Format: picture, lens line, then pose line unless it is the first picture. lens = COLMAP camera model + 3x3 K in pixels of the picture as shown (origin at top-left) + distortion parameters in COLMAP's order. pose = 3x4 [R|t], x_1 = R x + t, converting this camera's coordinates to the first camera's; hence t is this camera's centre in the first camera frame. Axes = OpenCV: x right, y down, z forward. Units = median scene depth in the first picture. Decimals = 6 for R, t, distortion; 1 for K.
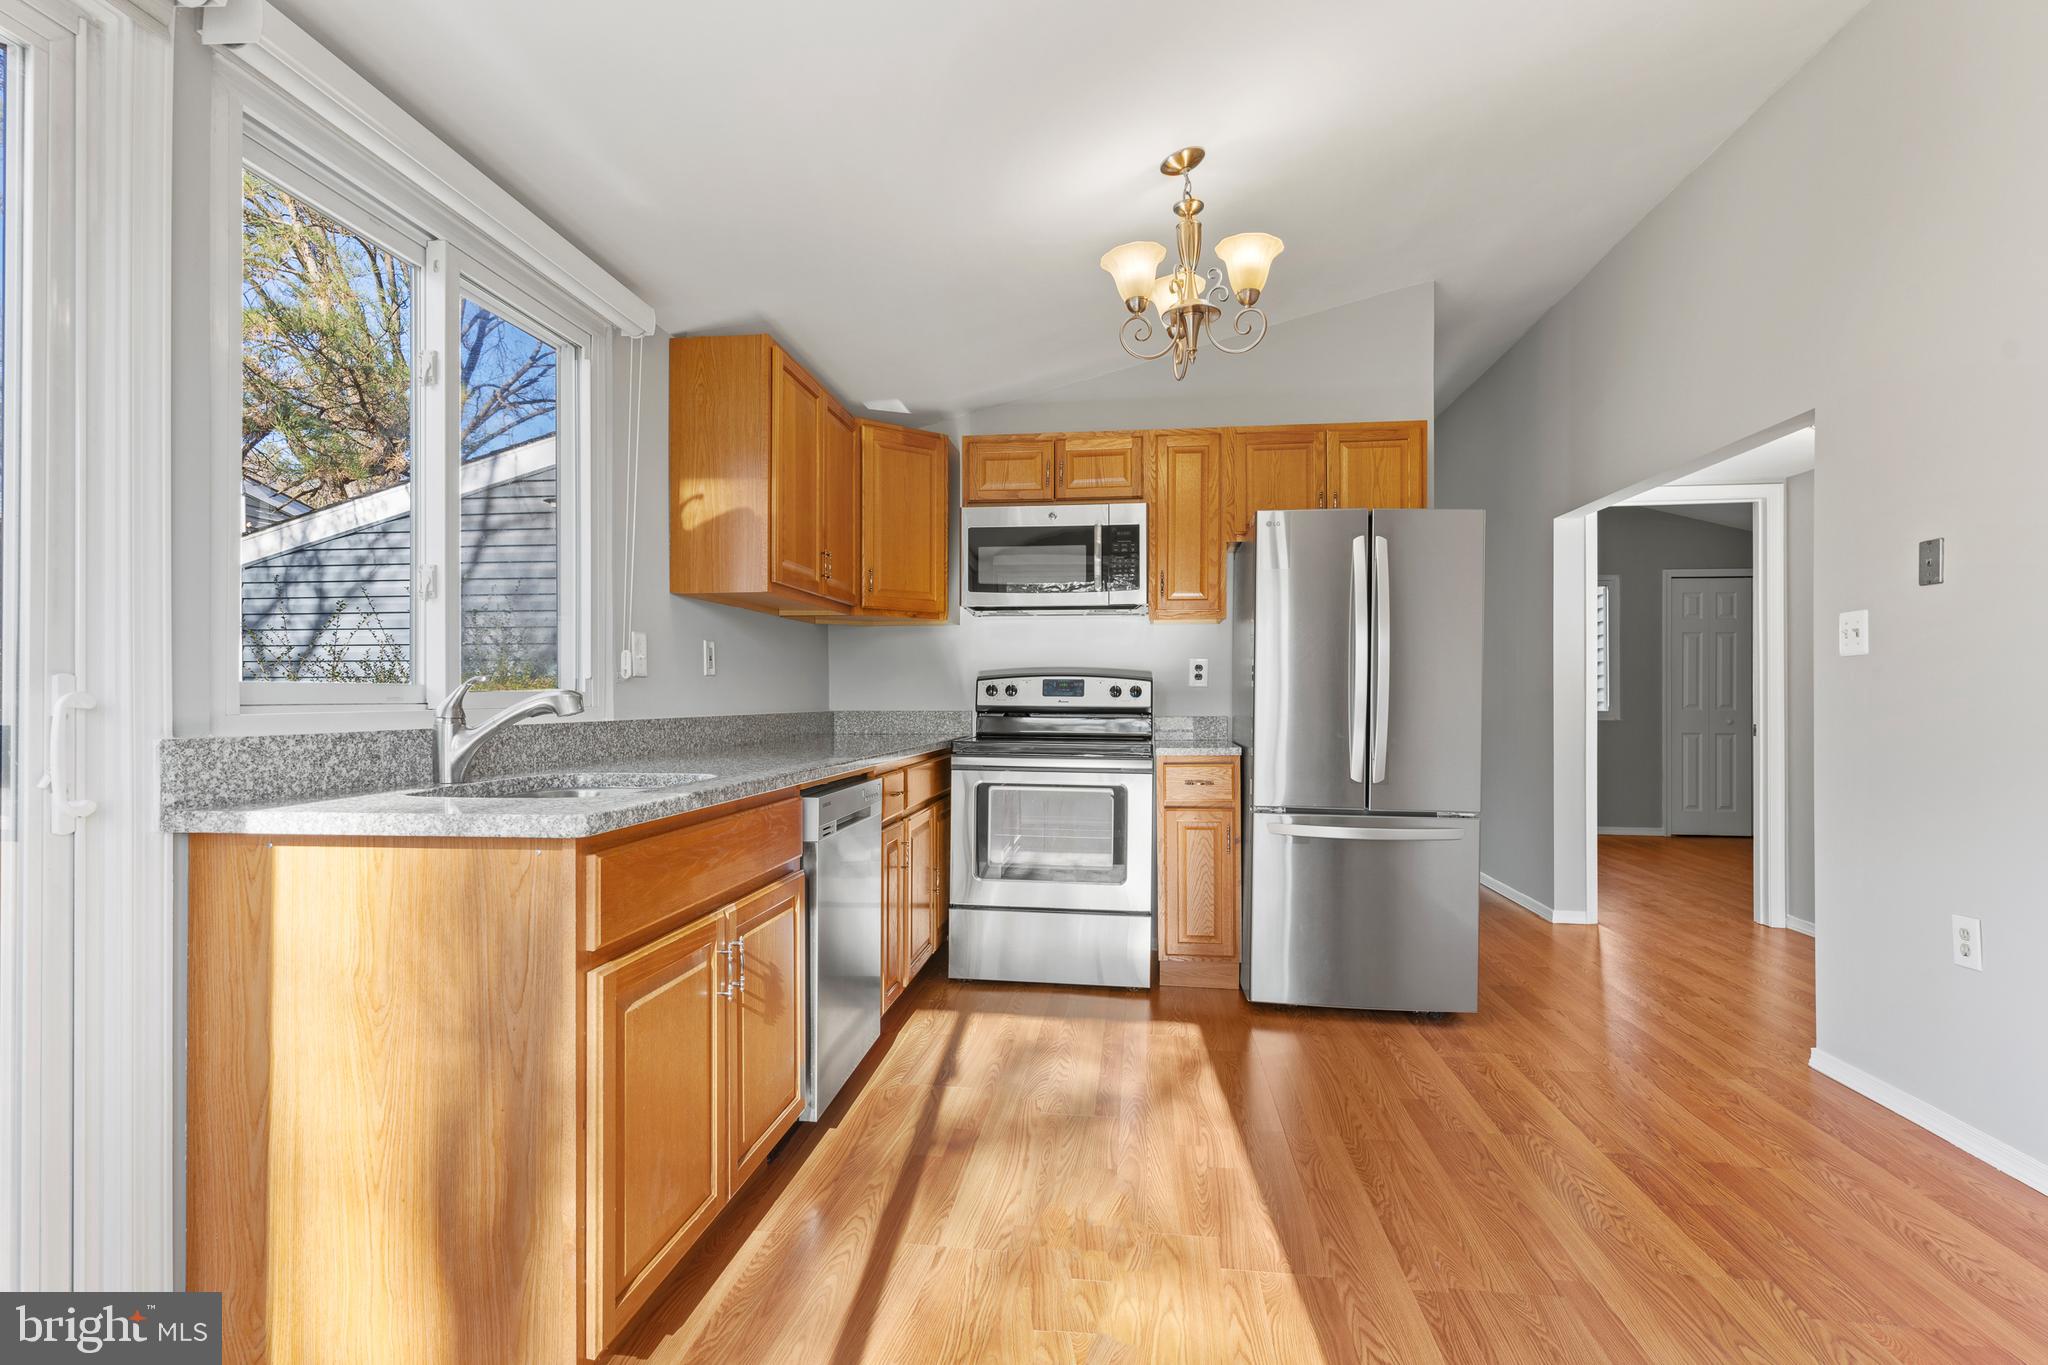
lens RADIAL K [[1003.4, 0, 1021.1], [0, 1003.4, 714.0], [0, 0, 1]] dist [0.000674, -0.000234]
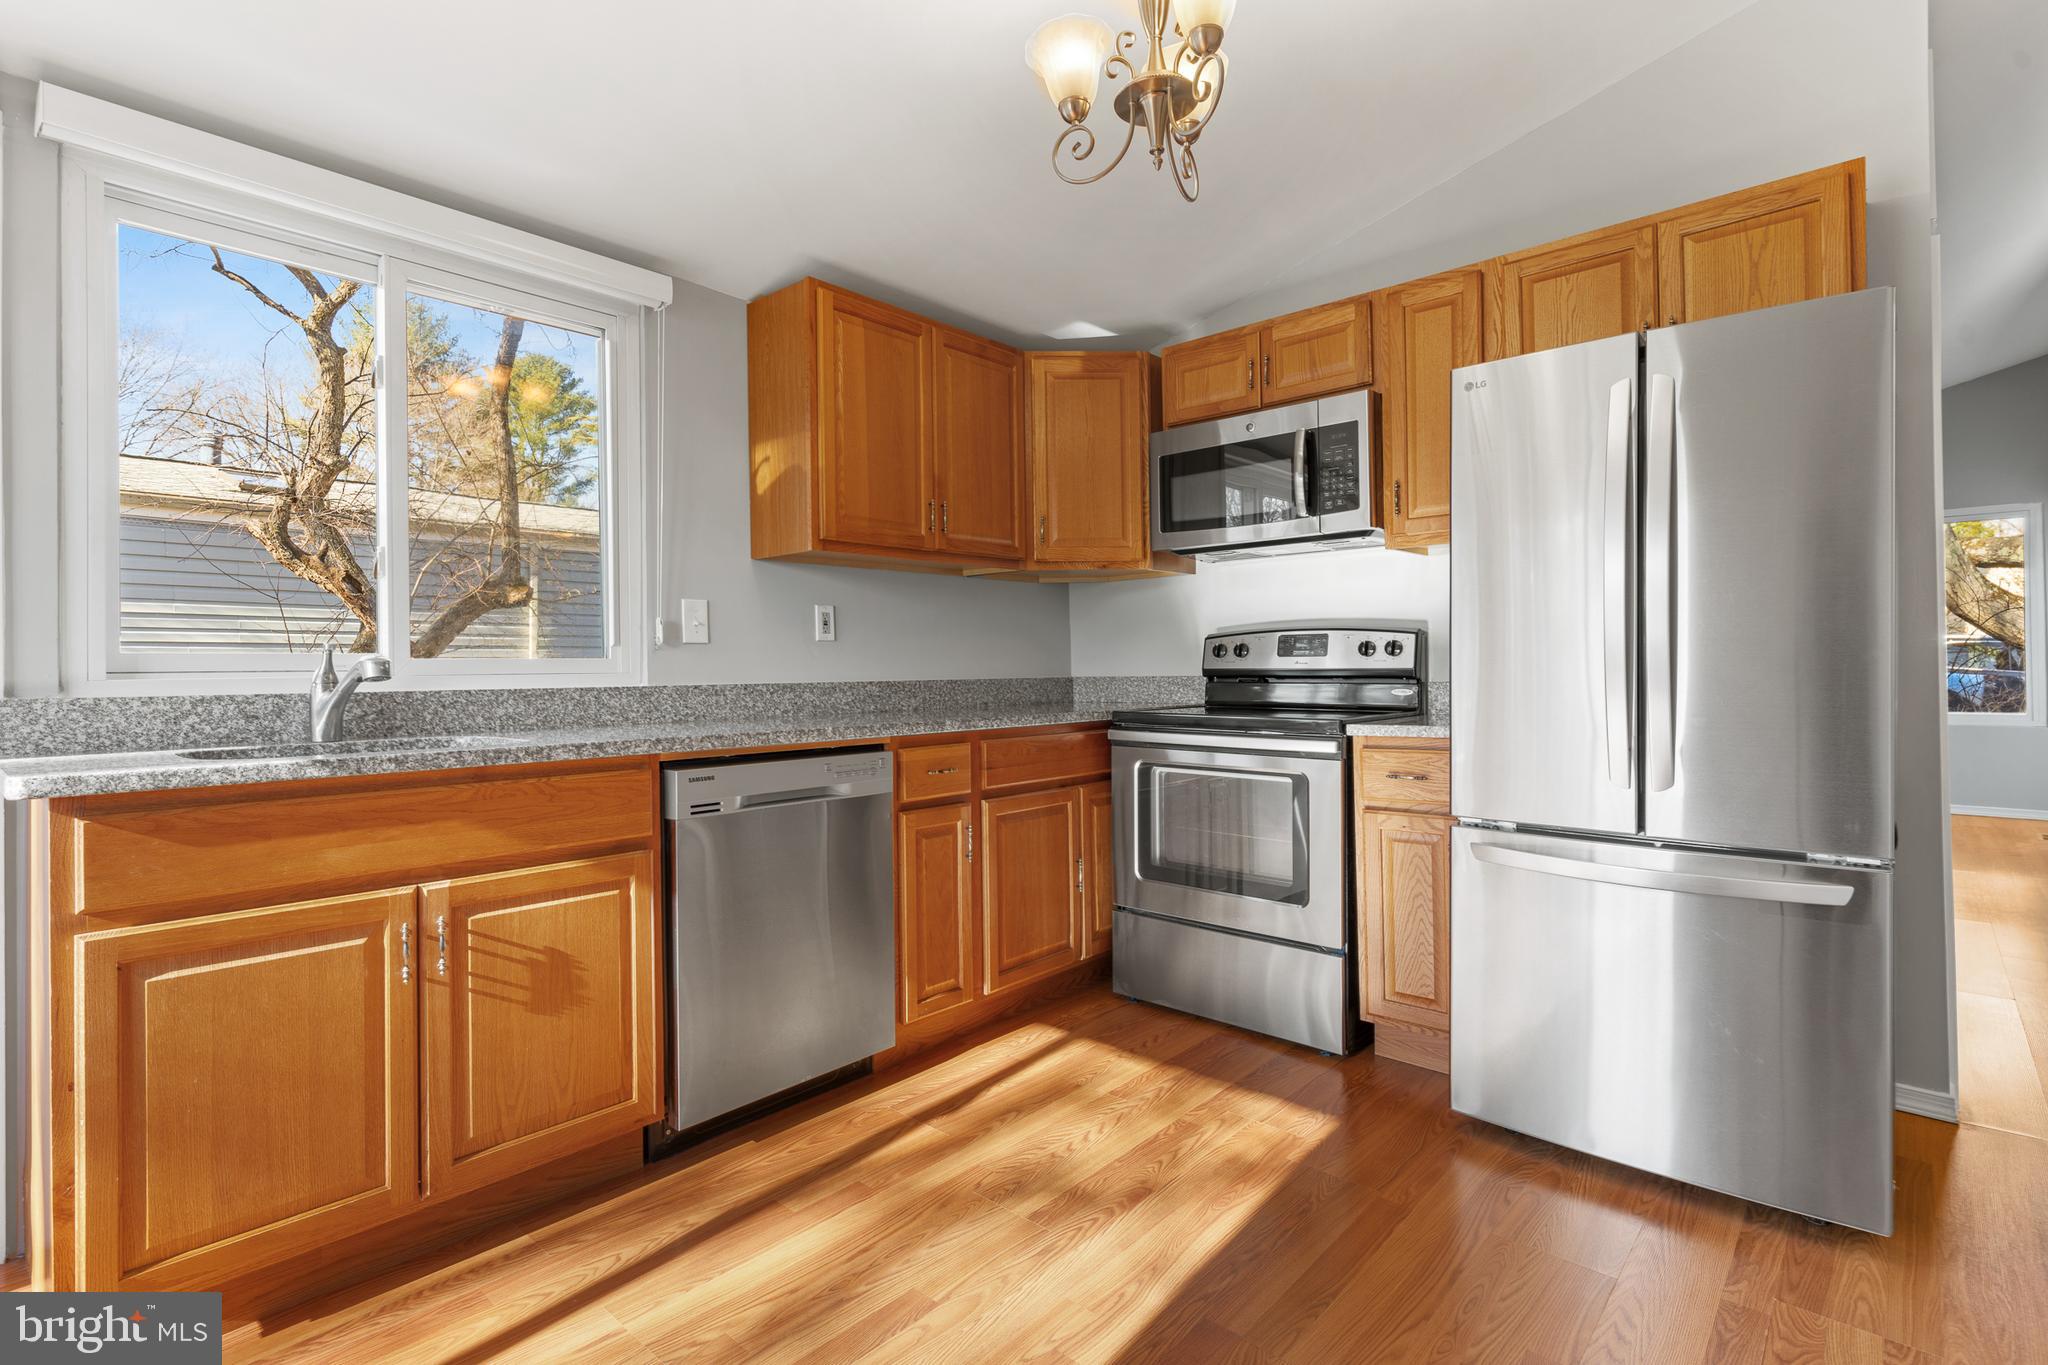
lens RADIAL K [[974.8, 0, 1024.0], [0, 974.8, 682.5], [0, 0, 1]] dist [0.002887, 0.000463]
pose [[0.818790, -0.002913, -0.574086, 0.329655], [0.002824, 0.999995, -0.001045, 0.003285], [0.574087, -0.000766, 0.818794, 0.274674]]
